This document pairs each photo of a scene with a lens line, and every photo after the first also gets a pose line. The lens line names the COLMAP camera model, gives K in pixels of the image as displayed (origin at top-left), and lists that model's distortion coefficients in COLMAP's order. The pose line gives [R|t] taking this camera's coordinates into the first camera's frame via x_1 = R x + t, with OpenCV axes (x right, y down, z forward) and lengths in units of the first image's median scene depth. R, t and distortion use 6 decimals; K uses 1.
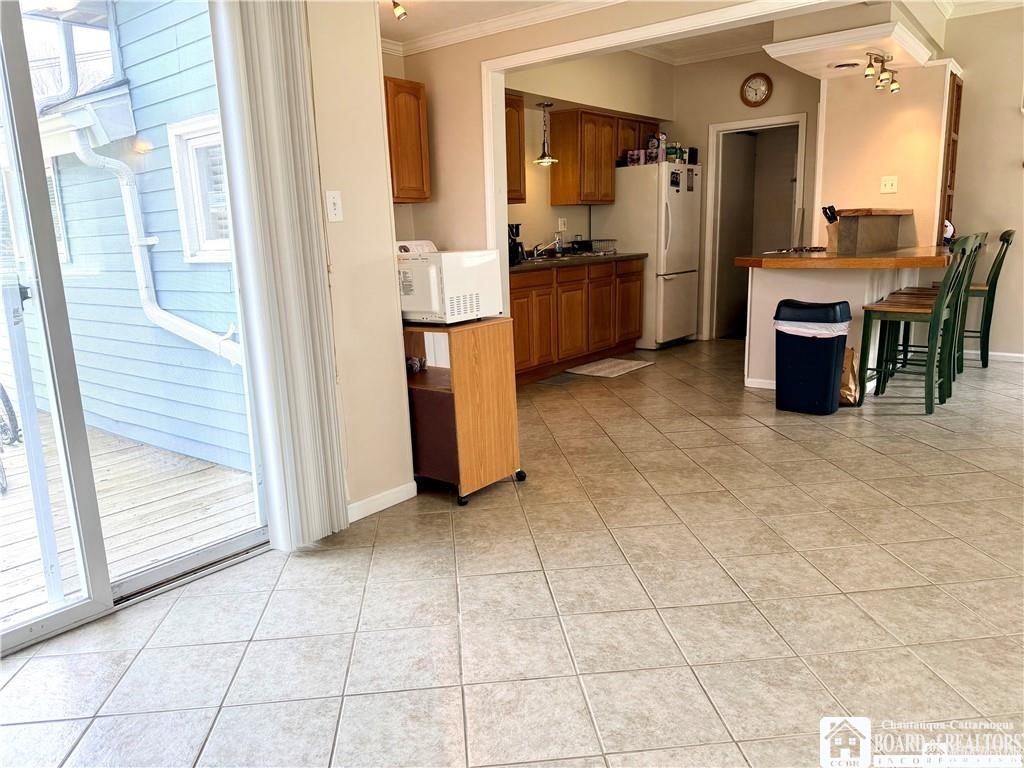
lens RADIAL K [[706.6, 0, 512.0], [0, 706.6, 384.0], [0, 0, 1]] dist [0.058024, -0.097361]
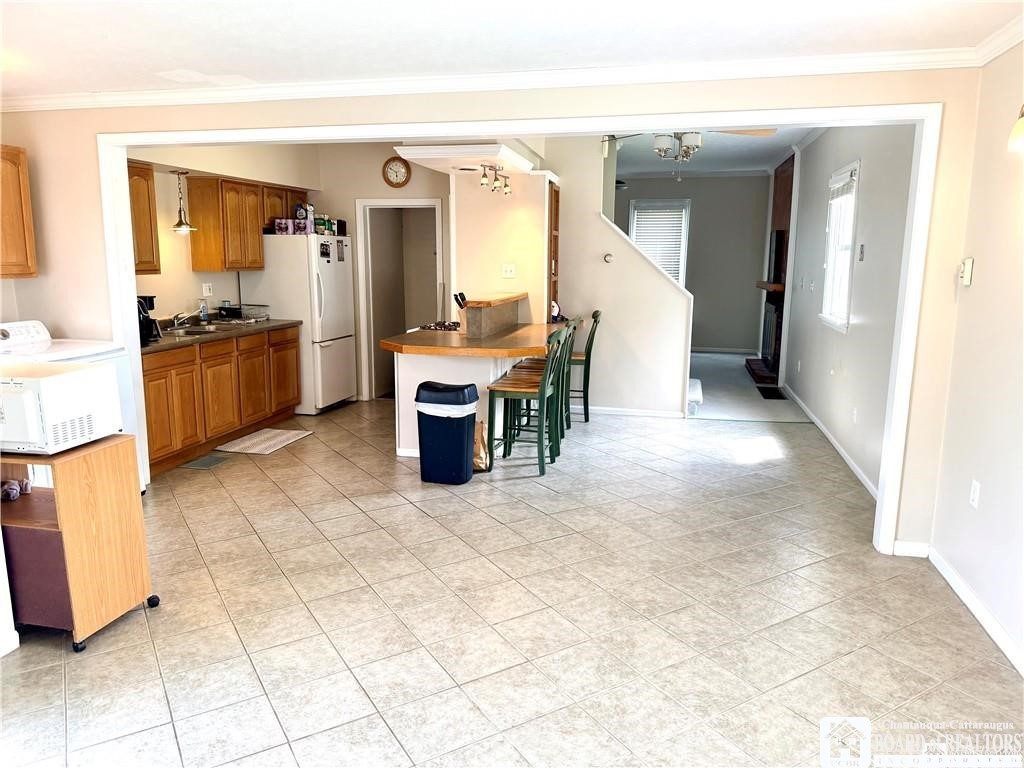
lens RADIAL K [[705.2, 0, 512.0], [0, 705.2, 384.0], [0, 0, 1]] dist [0.093413, -0.097684]
pose [[0.901742, -0.039770, 0.430441, 0.032146], [0.054140, 0.998309, -0.021183, -0.084165], [-0.428870, 0.042405, 0.902370, -0.055431]]
